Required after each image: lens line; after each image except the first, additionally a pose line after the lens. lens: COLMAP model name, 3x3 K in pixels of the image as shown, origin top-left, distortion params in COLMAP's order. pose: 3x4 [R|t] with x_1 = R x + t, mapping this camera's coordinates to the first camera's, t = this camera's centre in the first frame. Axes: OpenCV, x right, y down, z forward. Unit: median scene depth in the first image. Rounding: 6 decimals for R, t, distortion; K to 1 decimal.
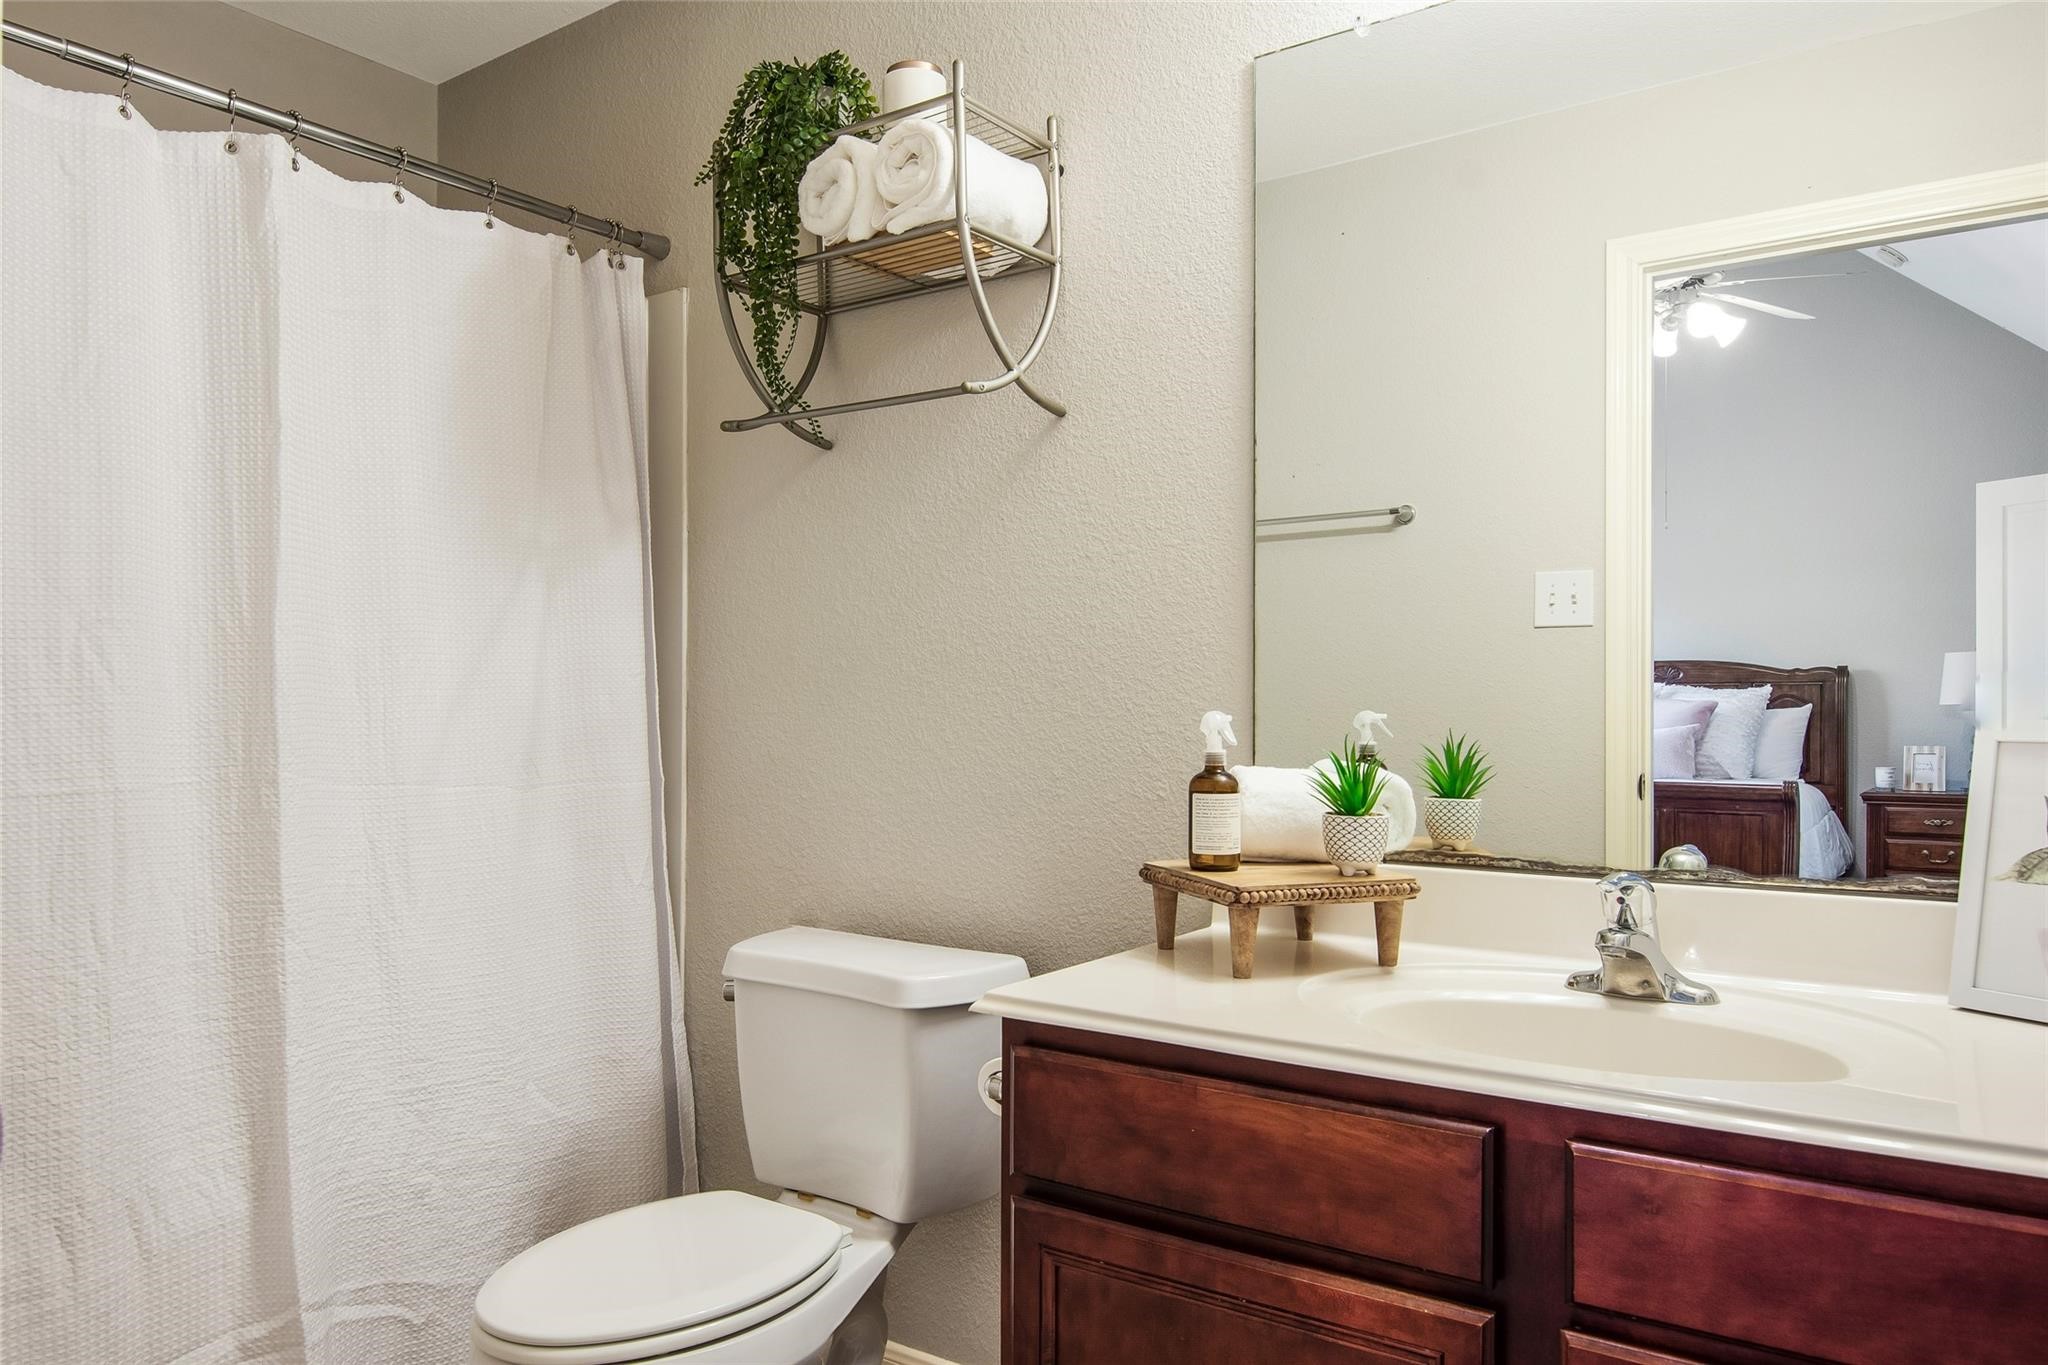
lens RADIAL K [[1385.1, 0, 1024.0], [0, 1385.1, 682.5], [0, 0, 1]] dist [-0.003550, -0.001406]
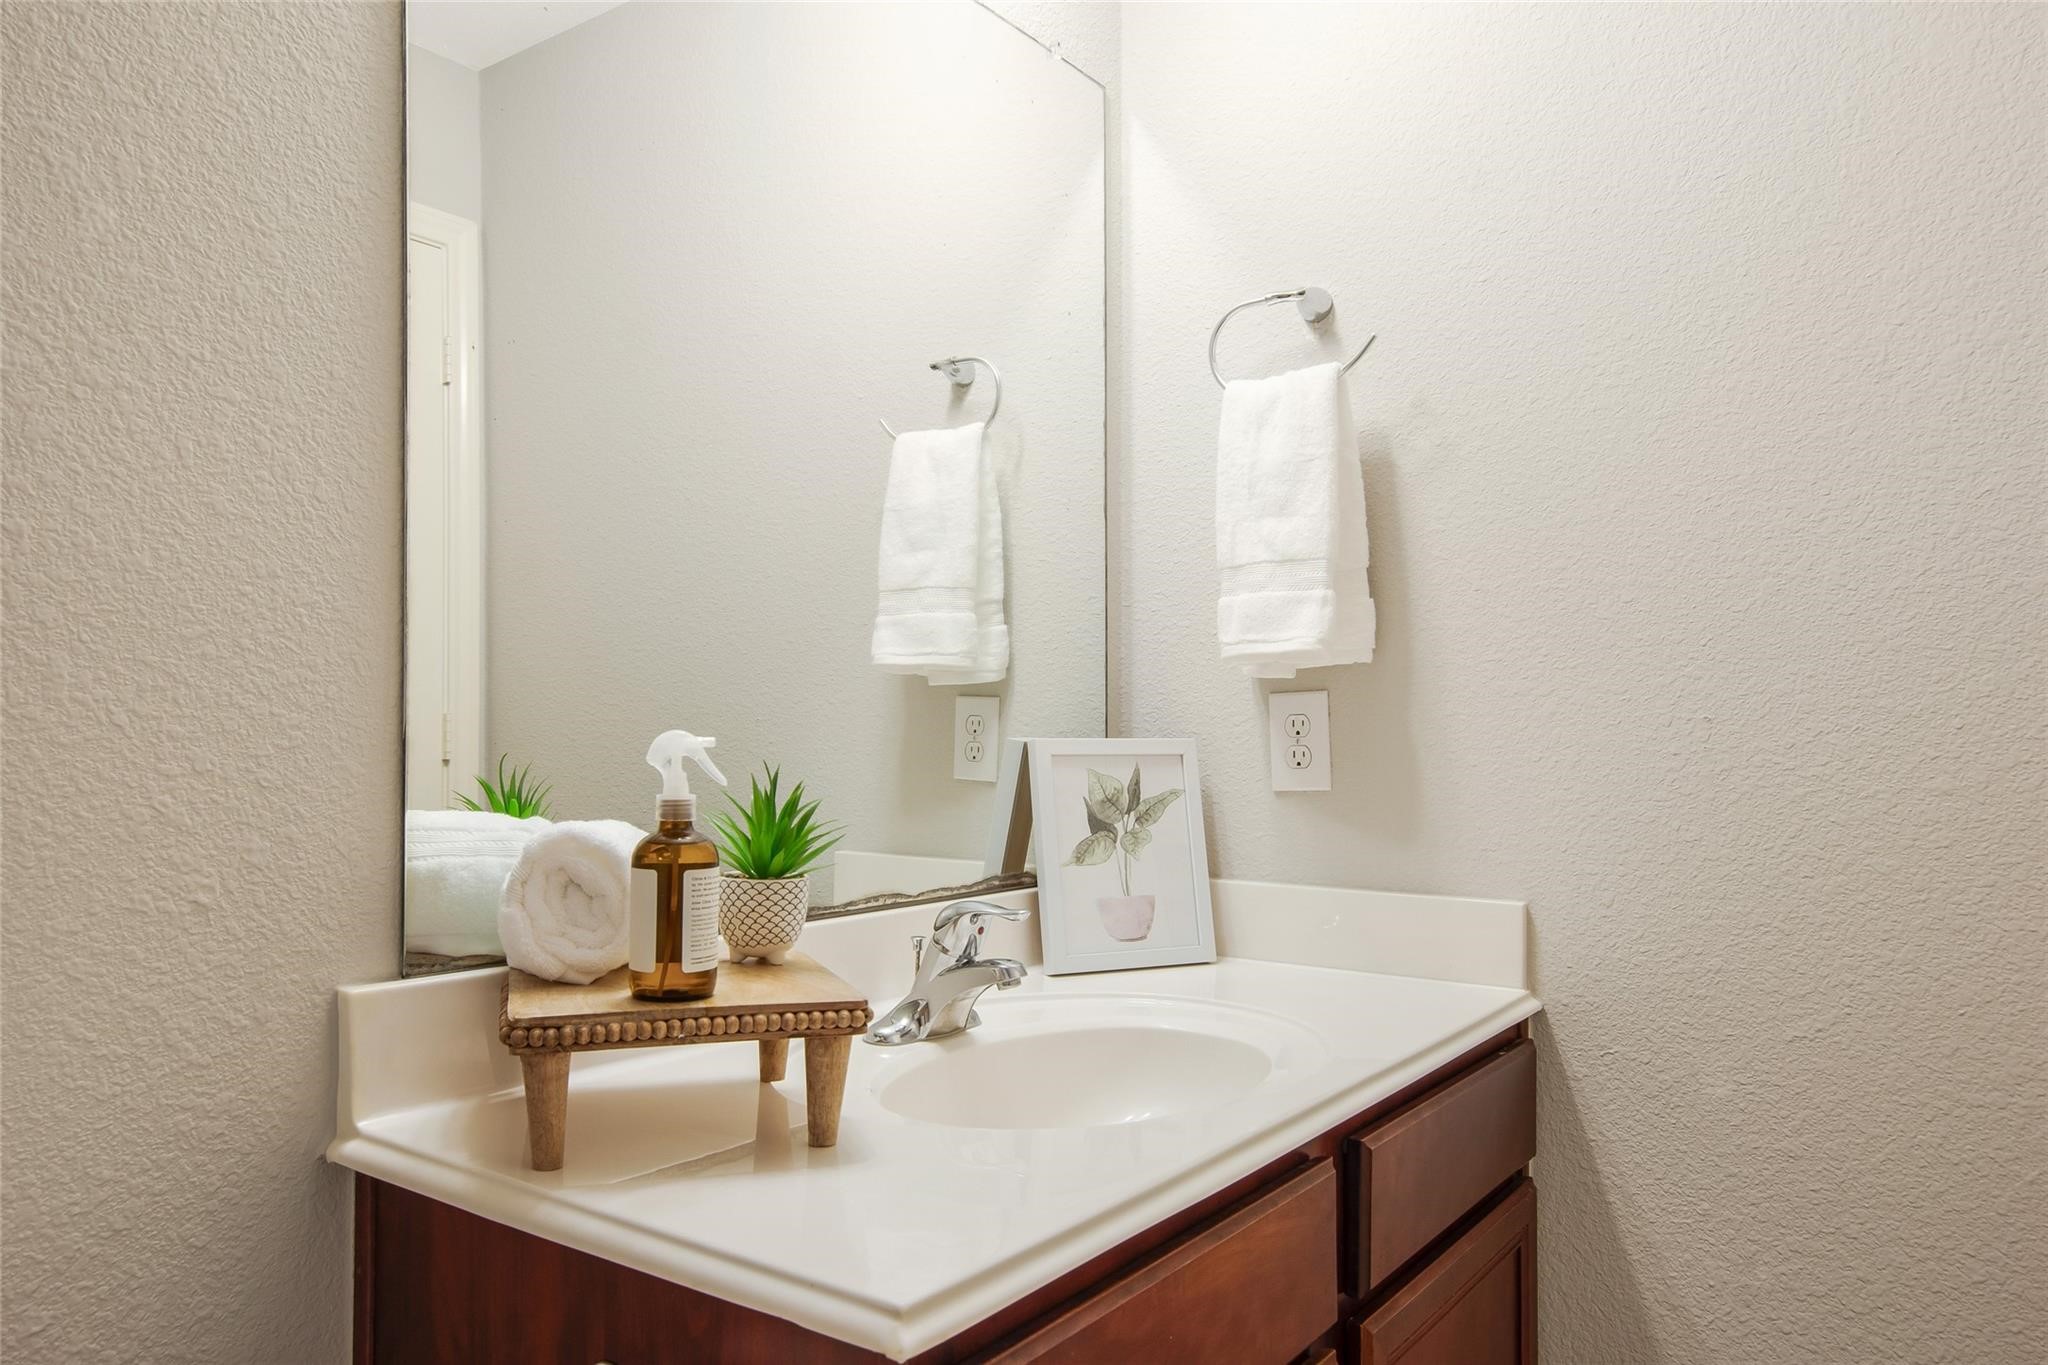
lens RADIAL K [[1385.1, 0, 1024.0], [0, 1385.1, 682.5], [0, 0, 1]] dist [-0.003550, -0.001406]
pose [[0.036240, 0.035720, 0.998705, -0.434340], [-0.021920, 0.999149, -0.034940, 0.016945], [-0.999103, -0.020625, 0.036992, 0.787855]]
